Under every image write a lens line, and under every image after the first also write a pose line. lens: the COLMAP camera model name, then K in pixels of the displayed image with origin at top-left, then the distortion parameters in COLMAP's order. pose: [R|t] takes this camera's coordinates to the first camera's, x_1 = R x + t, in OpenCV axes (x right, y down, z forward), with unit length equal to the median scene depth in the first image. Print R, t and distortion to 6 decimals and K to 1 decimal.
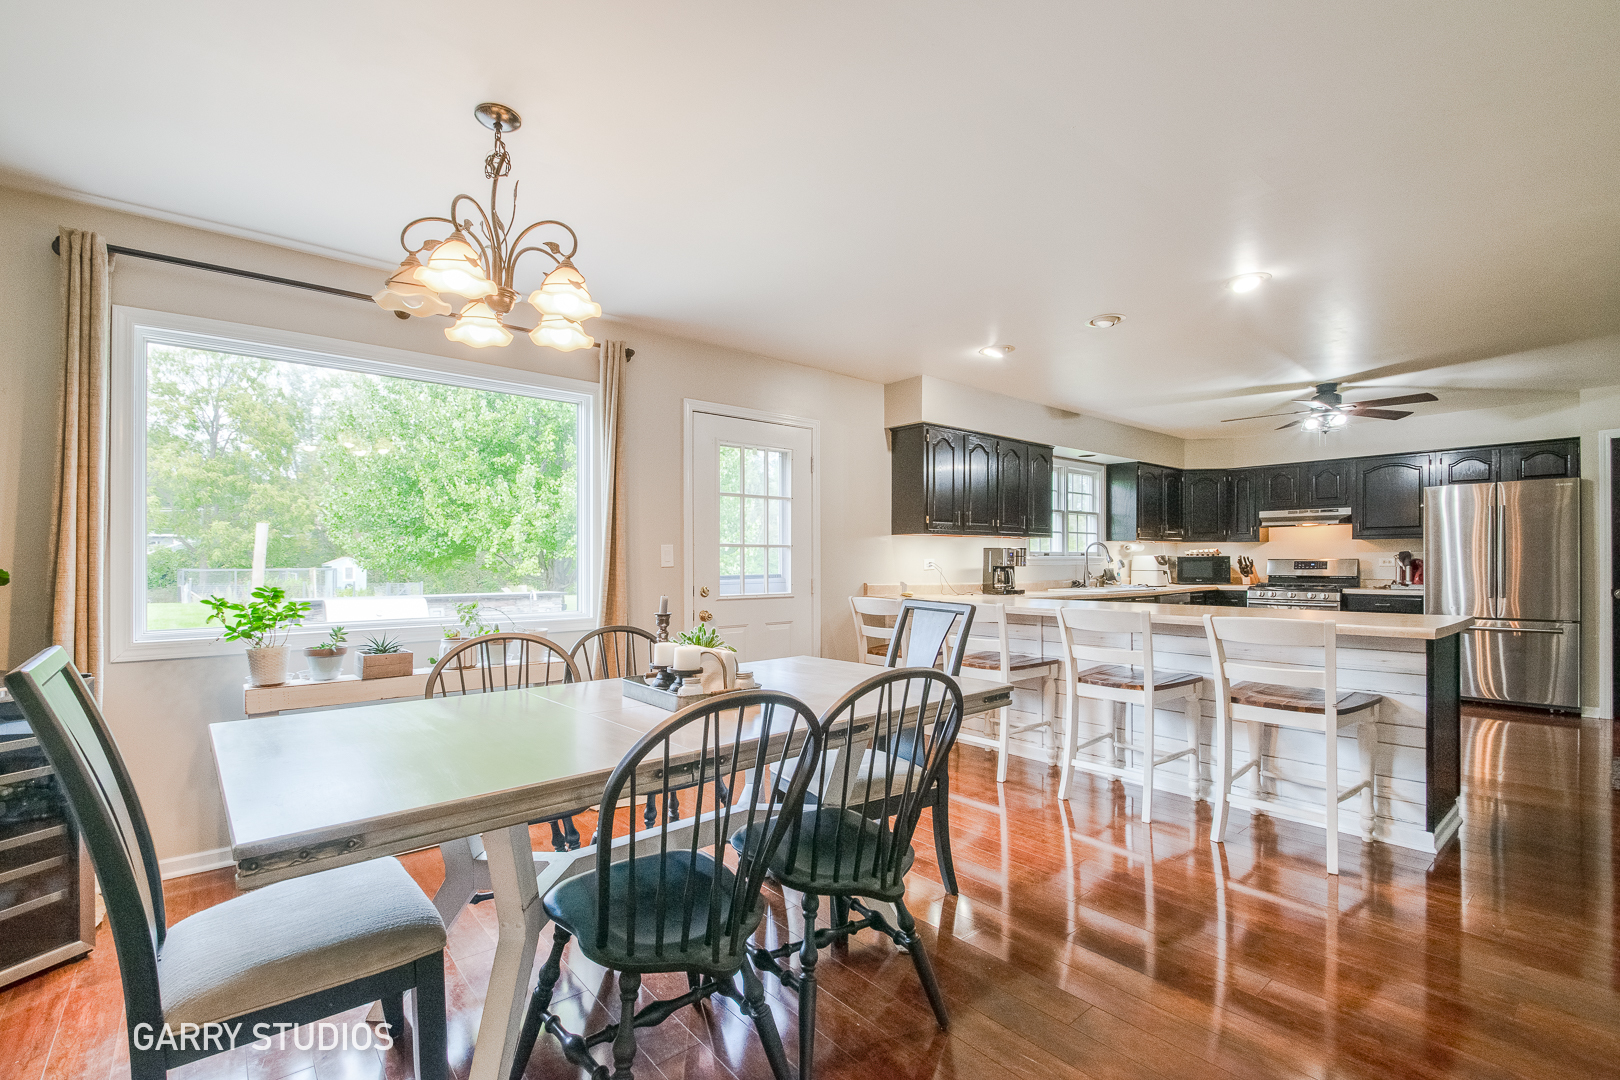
lens RADIAL K [[712.0, 0, 791.1], [0, 712.0, 564.7], [0, 0, 1]] dist [0.000759, -0.002548]
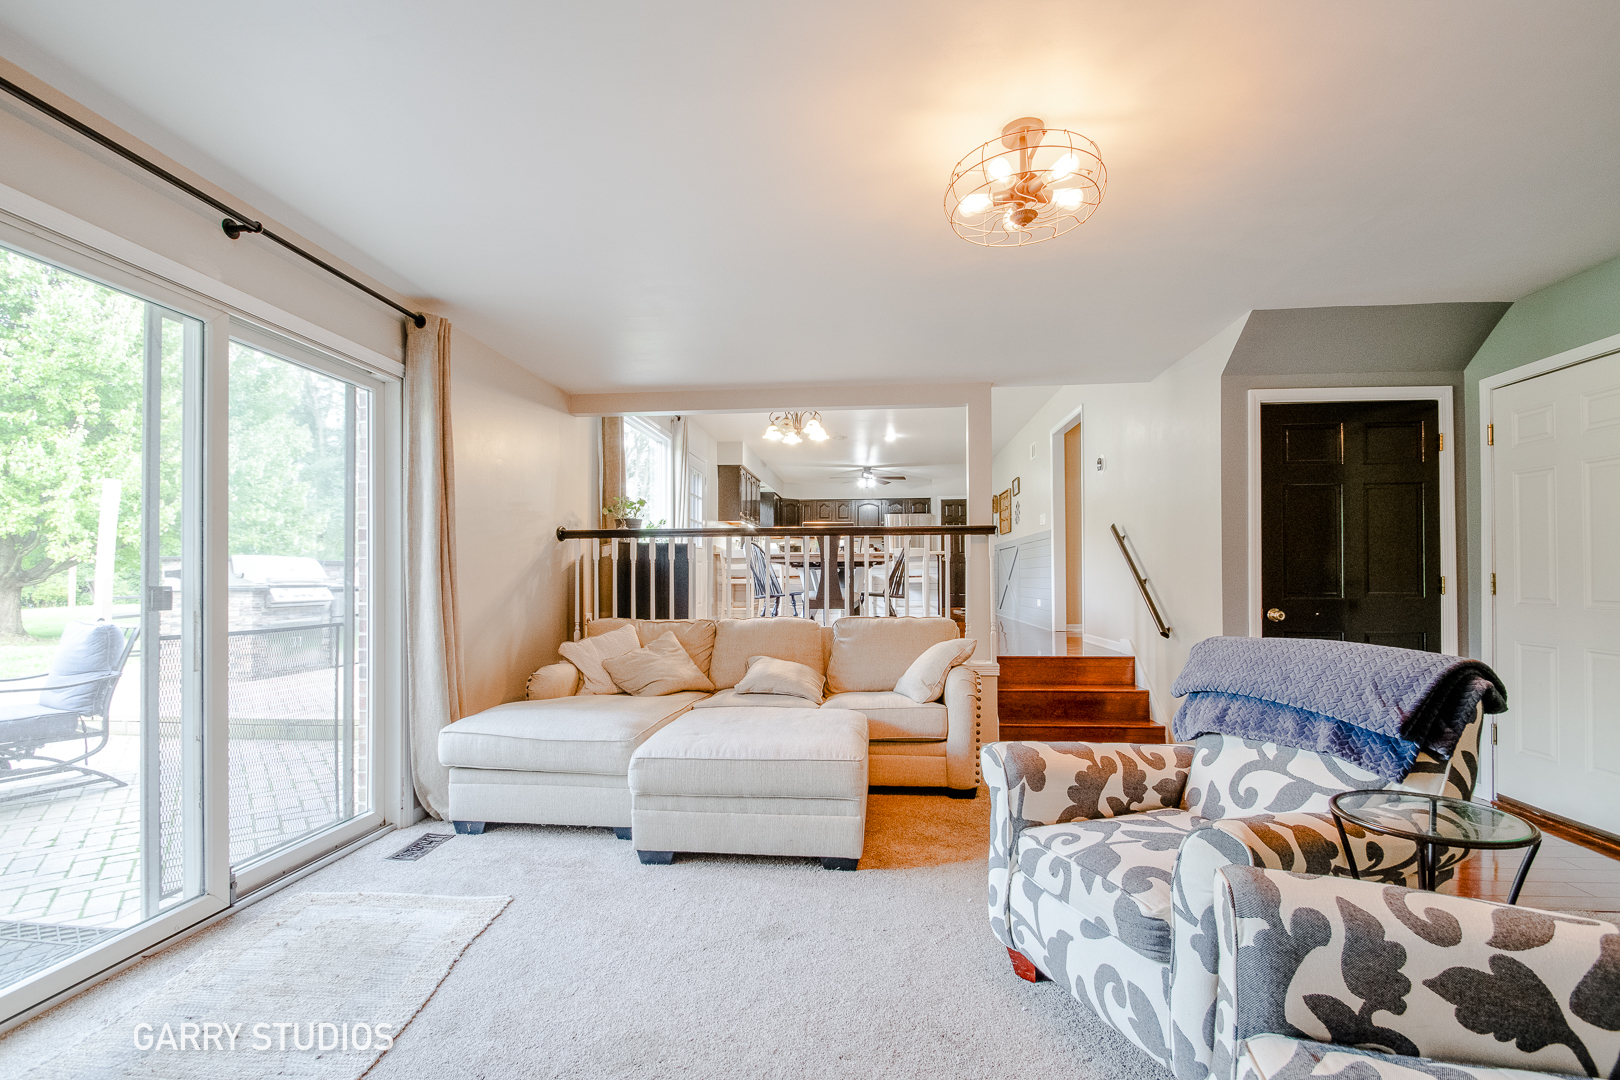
lens RADIAL K [[712.0, 0, 817.9], [0, 712.0, 574.4], [0, 0, 1]] dist [0.000759, -0.002548]
pose [[0.704553, 0.001869, 0.709649, -0.913916], [0.004543, 0.999964, -0.007144, 0.101797], [-0.709637, 0.008258, 0.704519, -0.466123]]
